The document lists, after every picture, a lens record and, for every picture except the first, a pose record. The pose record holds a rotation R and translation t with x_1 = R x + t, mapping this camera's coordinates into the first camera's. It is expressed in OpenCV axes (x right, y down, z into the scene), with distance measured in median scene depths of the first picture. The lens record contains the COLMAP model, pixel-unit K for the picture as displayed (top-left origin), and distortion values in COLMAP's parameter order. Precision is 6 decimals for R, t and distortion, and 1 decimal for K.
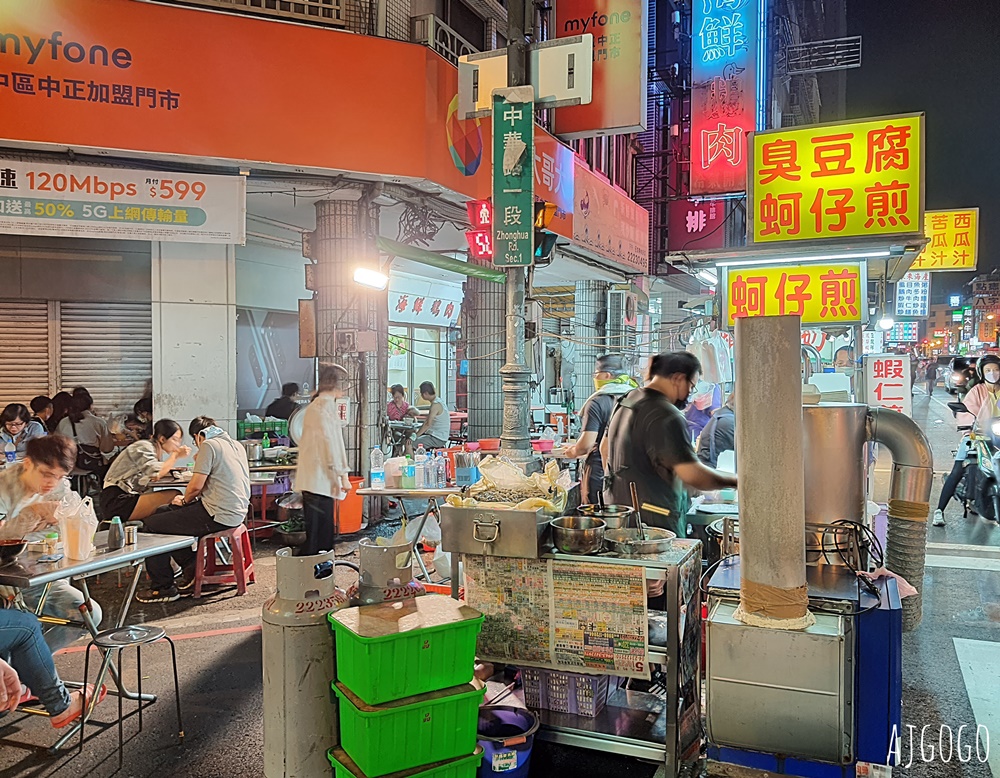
lens RADIAL K [[827.4, 0, 502.0], [0, 827.4, 378.8], [0, 0, 1]] dist [0.062920, -0.115379]
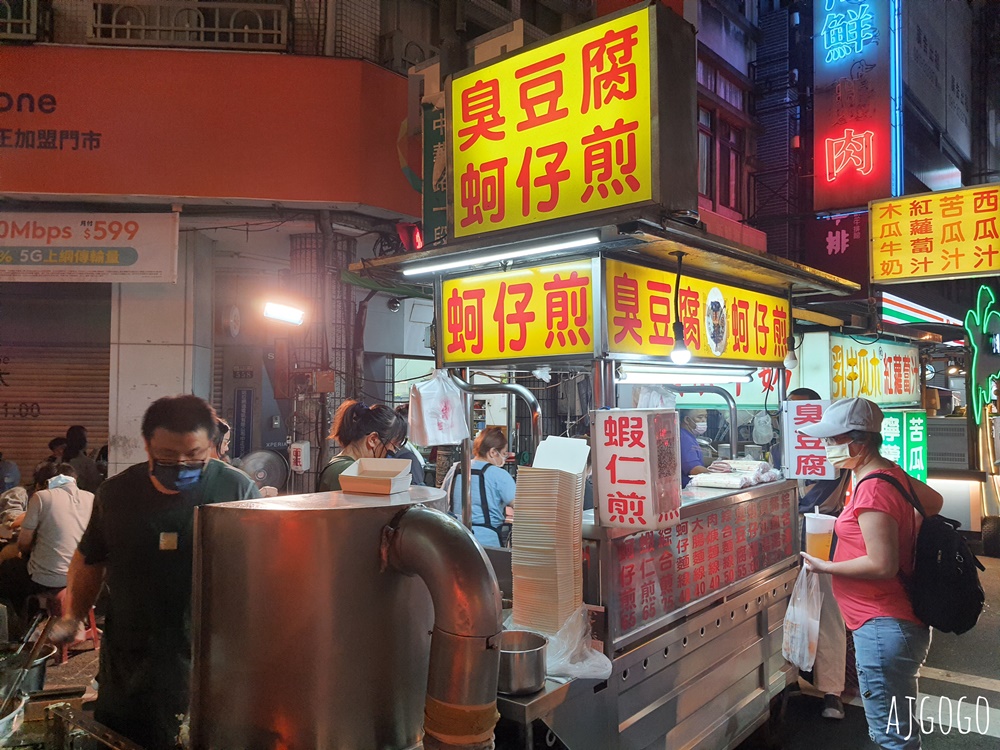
lens RADIAL K [[771.0, 0, 500.0], [0, 771.0, 375.0], [0, 0, 1]] dist [0.054654, -0.082142]
pose [[0.955635, -0.006356, -0.294485, 0.346354], [-0.007683, 0.998889, -0.046492, -0.016811], [0.294454, 0.046692, 0.954524, 0.281490]]
